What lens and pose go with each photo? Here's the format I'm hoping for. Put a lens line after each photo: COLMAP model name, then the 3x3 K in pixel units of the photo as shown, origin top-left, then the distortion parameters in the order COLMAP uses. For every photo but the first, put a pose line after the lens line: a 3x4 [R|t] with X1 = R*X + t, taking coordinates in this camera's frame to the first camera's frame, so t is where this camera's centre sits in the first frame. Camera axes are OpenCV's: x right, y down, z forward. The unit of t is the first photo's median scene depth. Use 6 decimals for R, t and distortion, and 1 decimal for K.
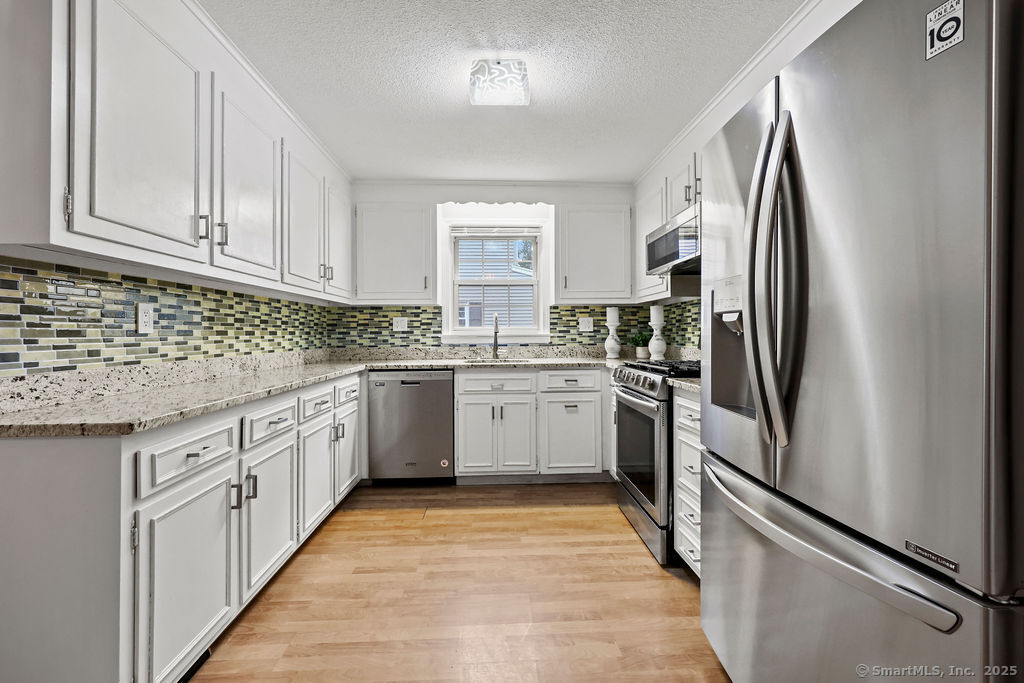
lens RADIAL K [[438.3, 0, 512.1], [0, 438.3, 336.7], [0, 0, 1]] dist [0.000842, 0.000412]
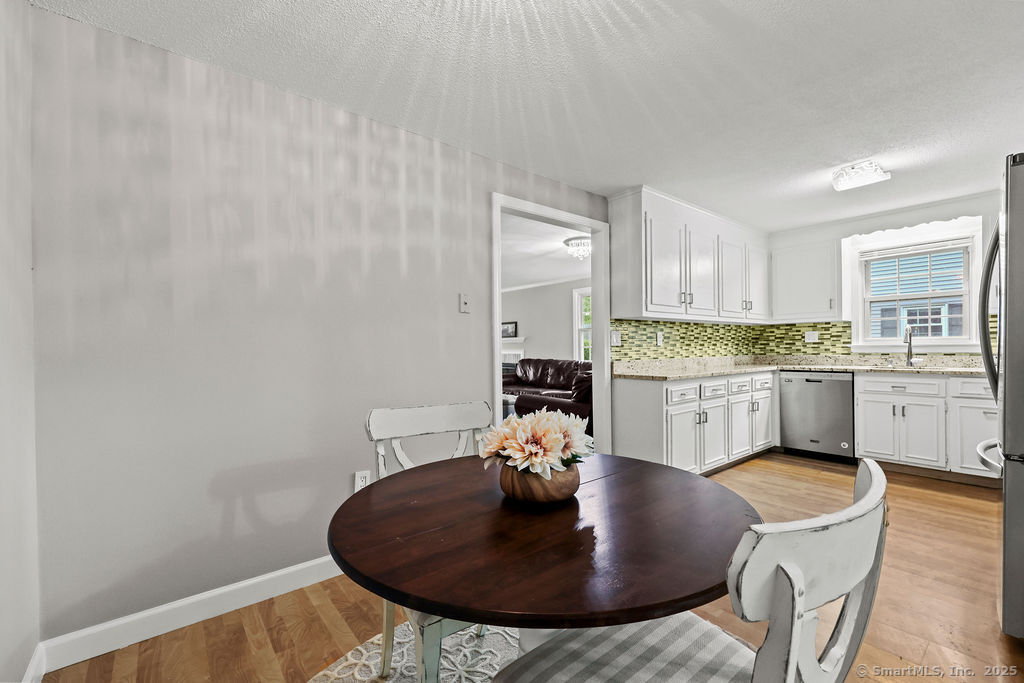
lens RADIAL K [[438.3, 0, 512.1], [0, 438.3, 336.7], [0, 0, 1]] dist [0.000842, 0.000412]
pose [[0.591846, -0.020362, -0.805794, 0.301740], [0.001706, 0.999710, -0.024009, 0.000175], [0.806049, 0.012835, 0.591709, -0.535559]]
